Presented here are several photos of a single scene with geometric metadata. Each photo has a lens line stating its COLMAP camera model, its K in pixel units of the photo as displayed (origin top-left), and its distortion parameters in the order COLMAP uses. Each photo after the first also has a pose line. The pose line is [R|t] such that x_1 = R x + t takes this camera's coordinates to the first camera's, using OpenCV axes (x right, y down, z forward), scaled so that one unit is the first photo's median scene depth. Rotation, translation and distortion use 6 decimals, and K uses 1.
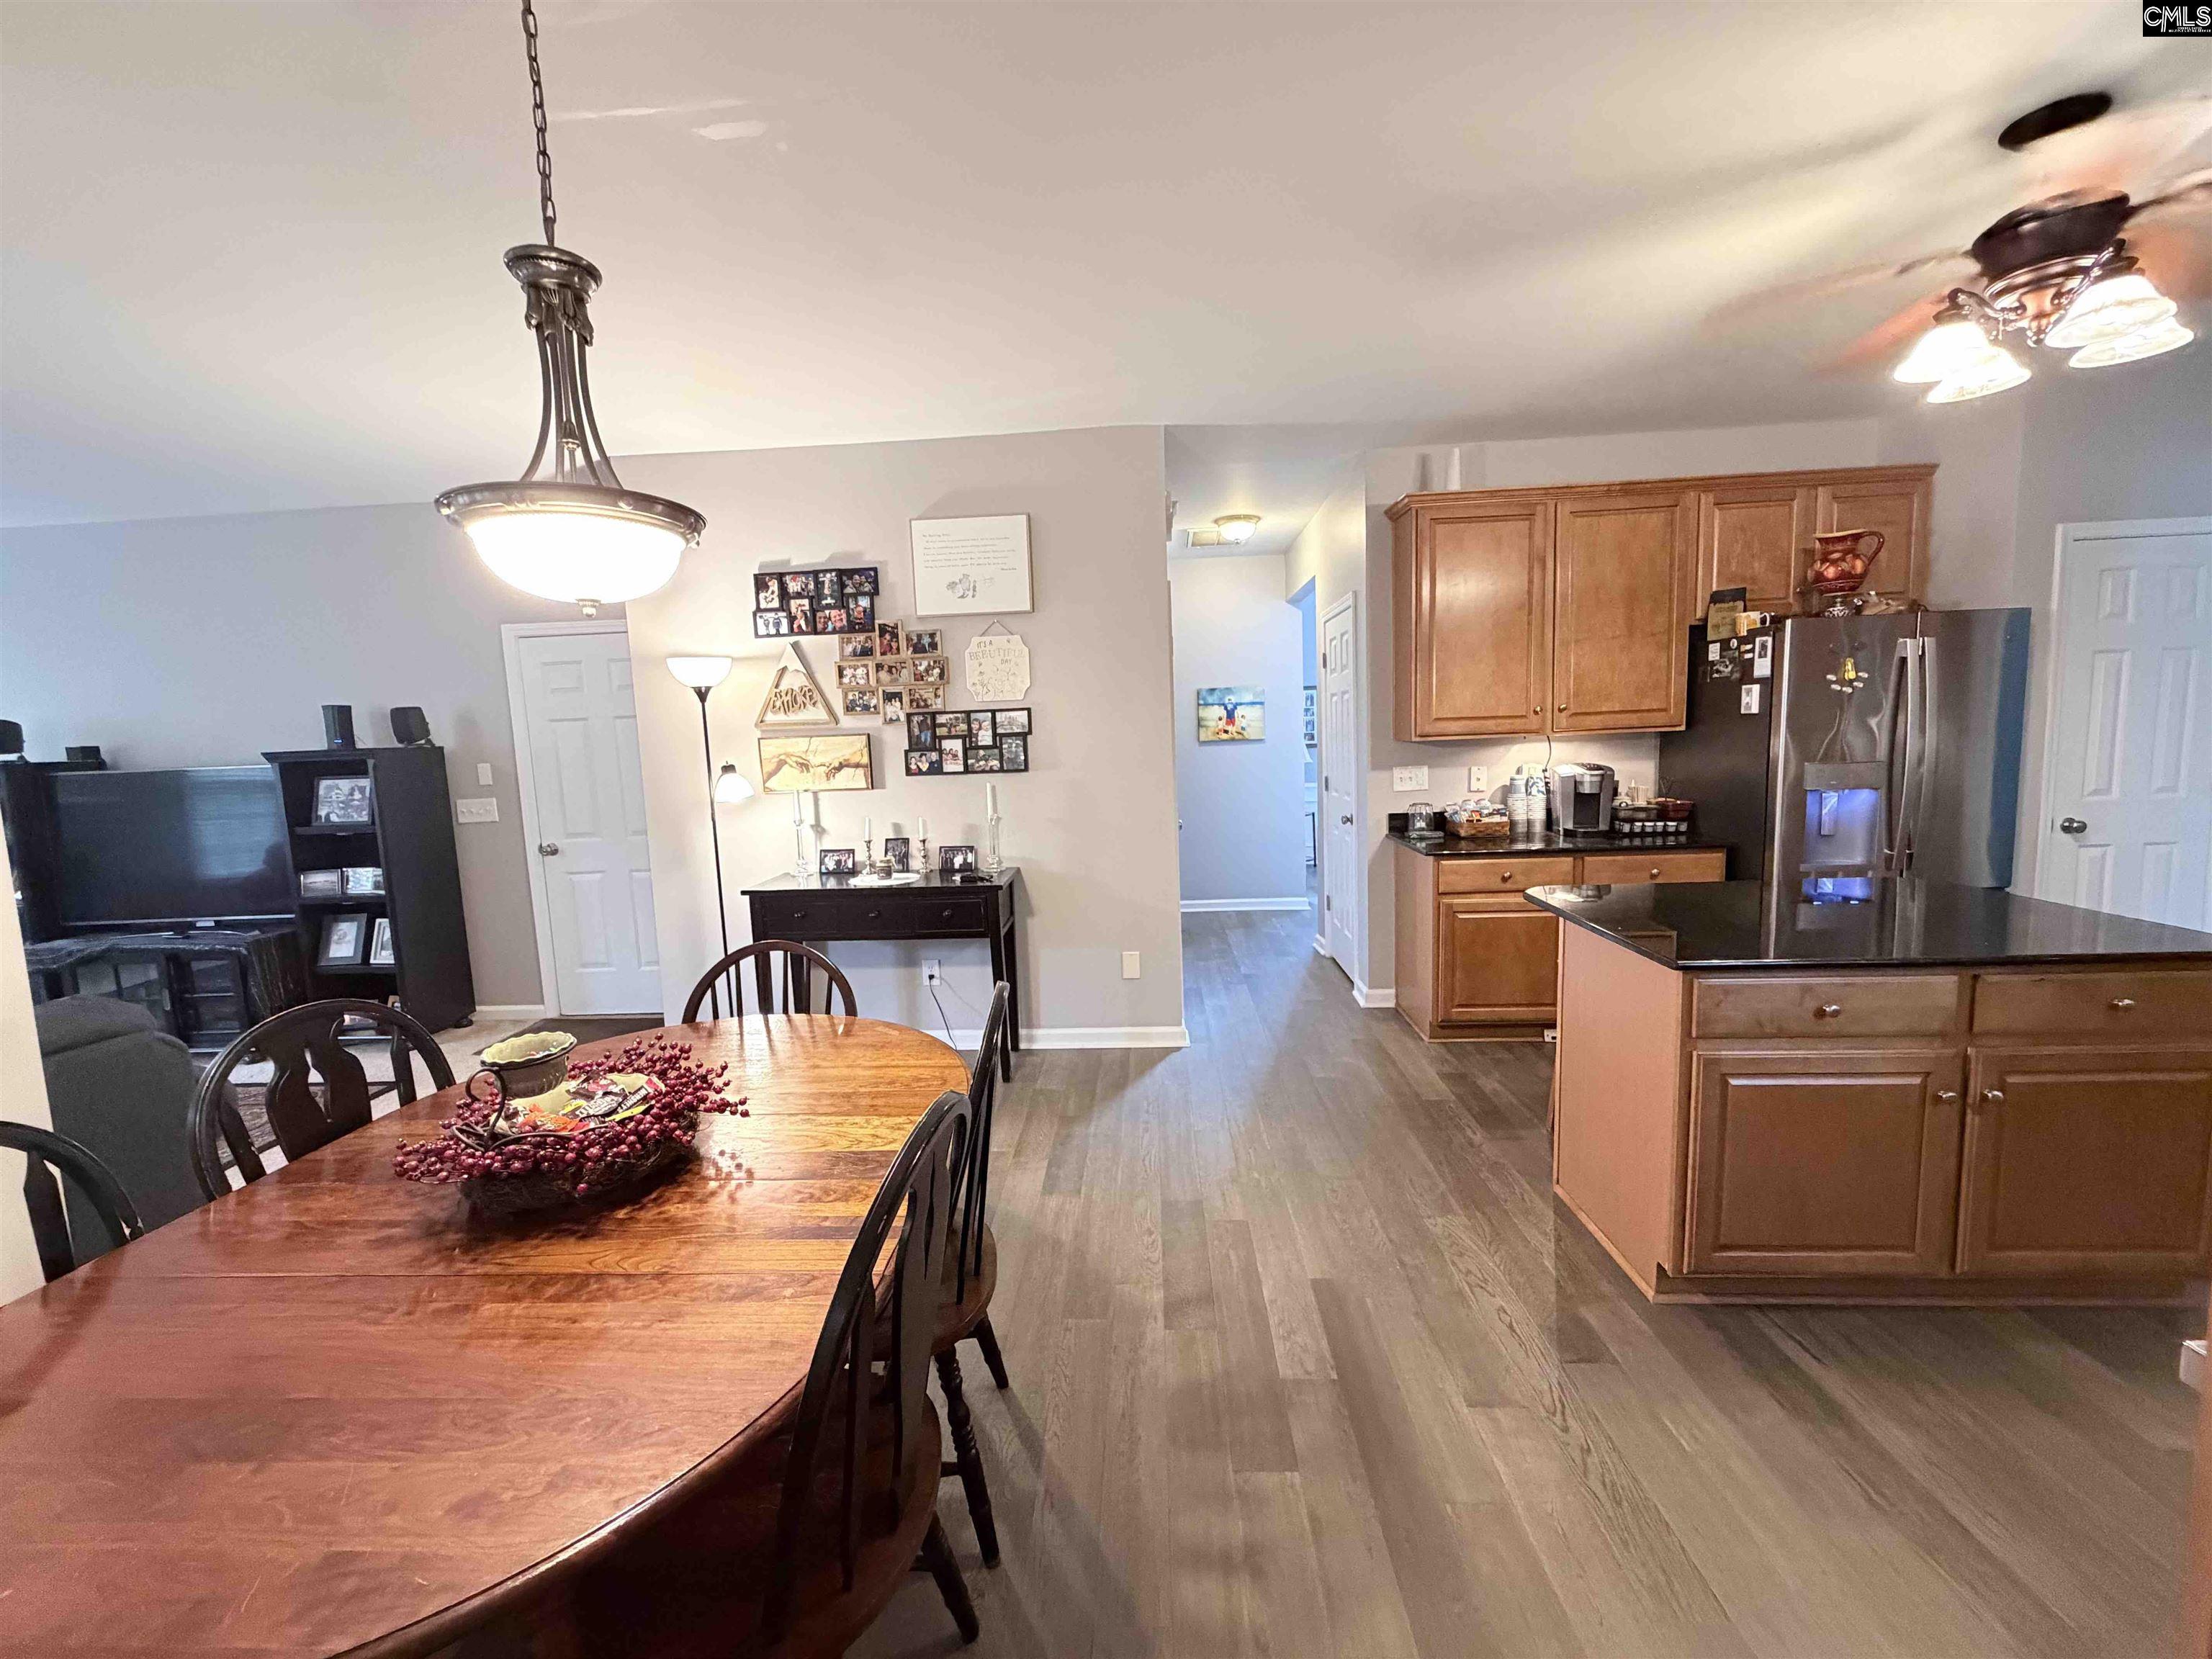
lens RADIAL K [[884.3, 0, 1100.0], [0, 884.3, 829.7], [0, 0, 1]] dist [0.000751, -0.000117]
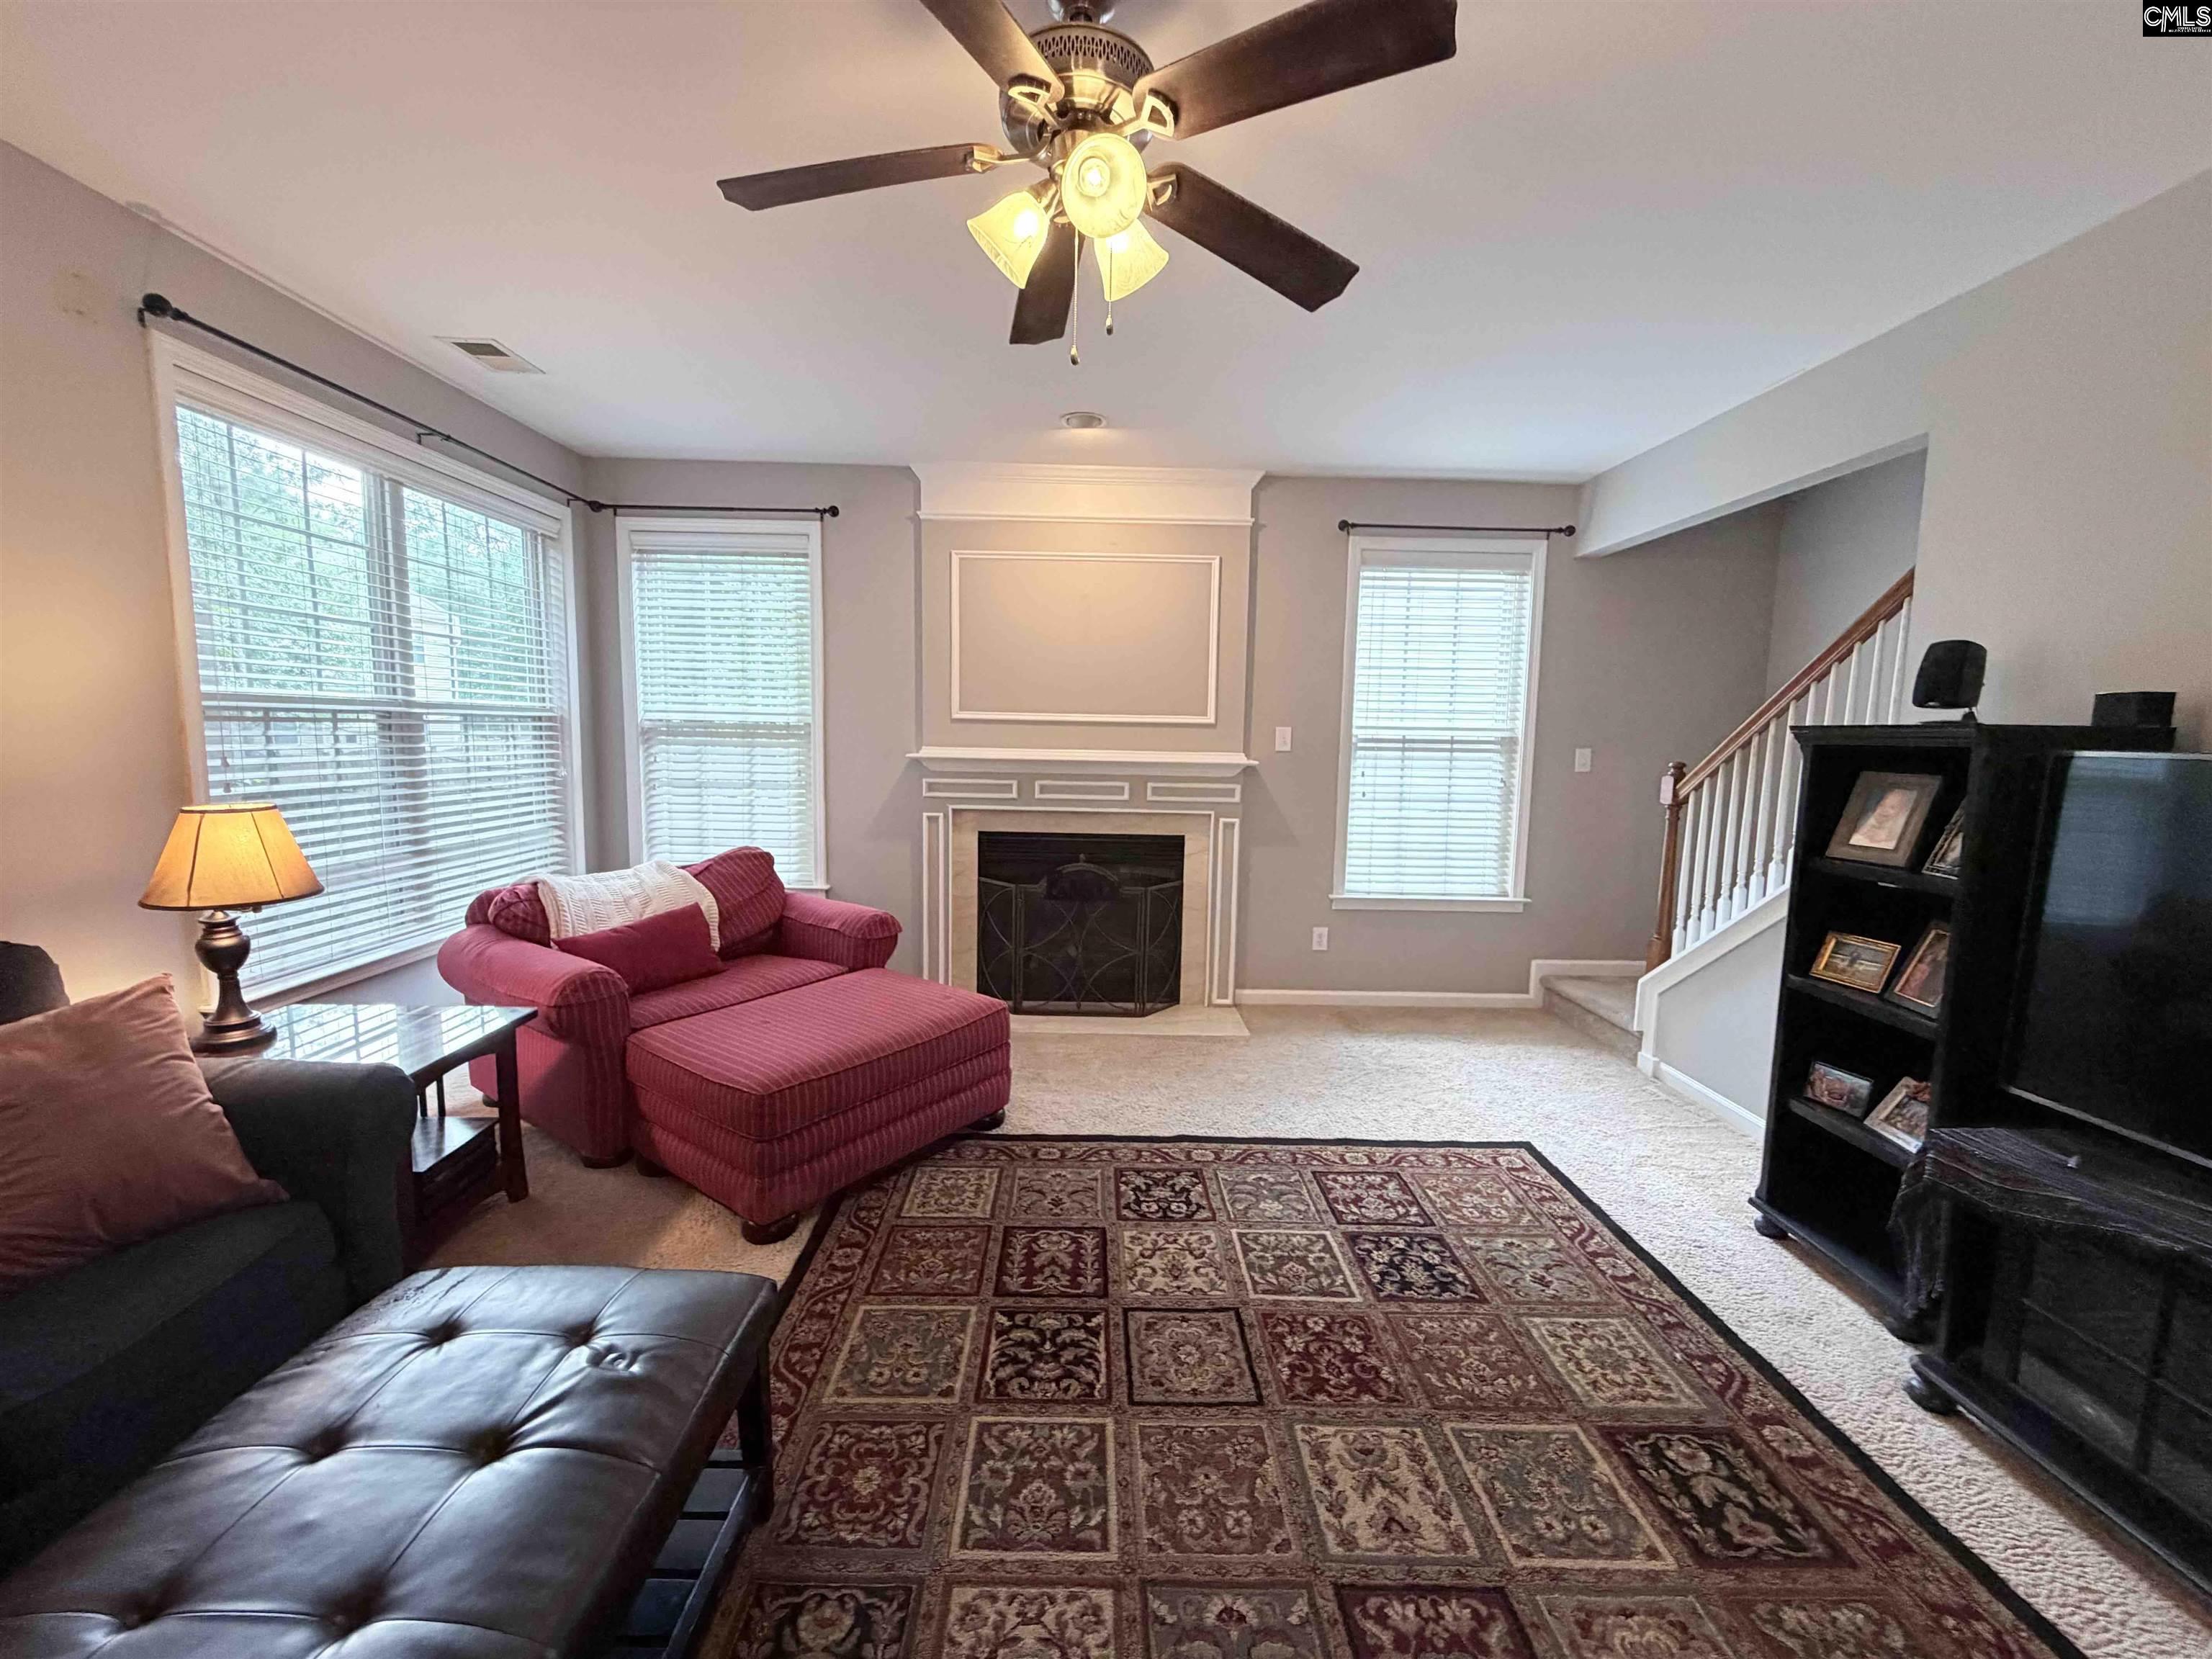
lens RADIAL K [[884.3, 0, 1100.5], [0, 884.3, 829.9], [0, 0, 1]] dist [0.000751, -0.000117]
pose [[0.075203, 0.148300, -0.986079, -0.875057], [-0.129224, 0.981990, 0.137830, -0.026905], [0.988760, 0.117060, 0.093013, 0.548831]]
